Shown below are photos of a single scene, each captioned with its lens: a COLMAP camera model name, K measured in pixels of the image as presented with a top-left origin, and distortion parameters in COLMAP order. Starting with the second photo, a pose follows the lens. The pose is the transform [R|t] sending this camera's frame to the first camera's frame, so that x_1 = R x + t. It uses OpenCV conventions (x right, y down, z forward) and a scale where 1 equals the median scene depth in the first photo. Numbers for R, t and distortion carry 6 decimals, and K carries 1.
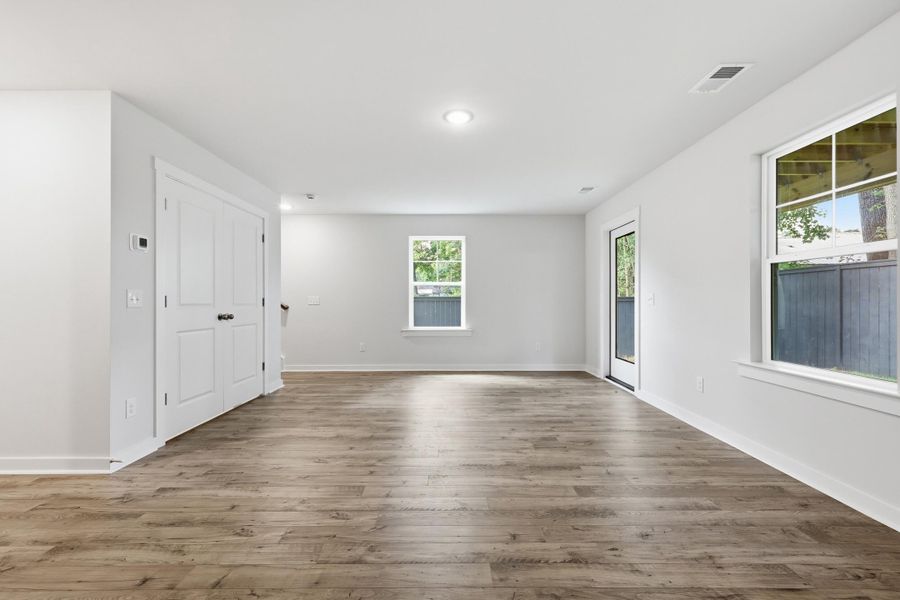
lens RADIAL K [[456.7, 0, 482.9], [0, 456.7, 299.5], [0, 0, 1]] dist [0.000079, -0.000136]
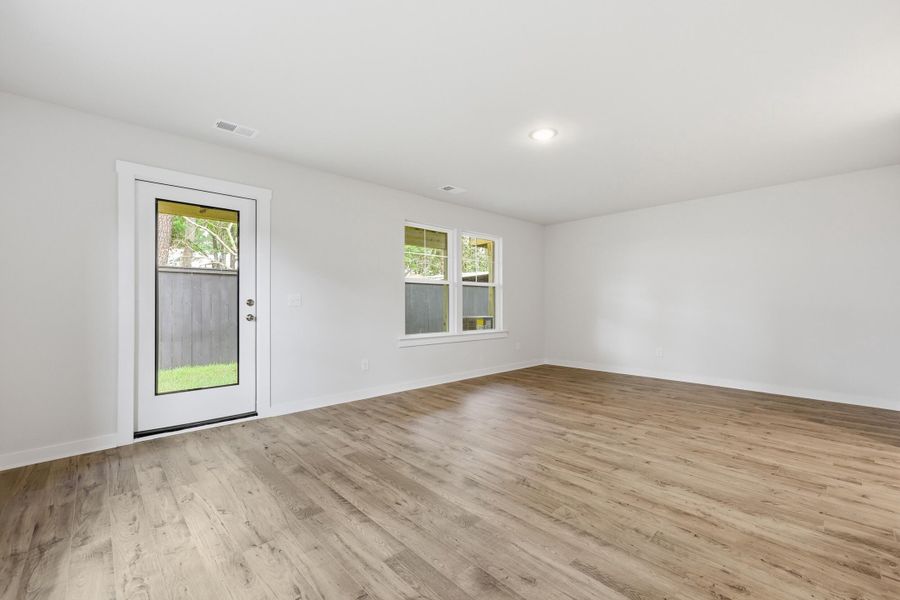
lens RADIAL K [[389.0, 0, 450.0], [0, 389.0, 300.0], [0, 0, 1]] dist [0.003506, 0.000382]
pose [[-0.677044, 0.011725, 0.735849, -0.671173], [0.004053, 0.999917, -0.012203, 0.017499], [-0.735931, -0.005280, -0.677035, 2.047024]]
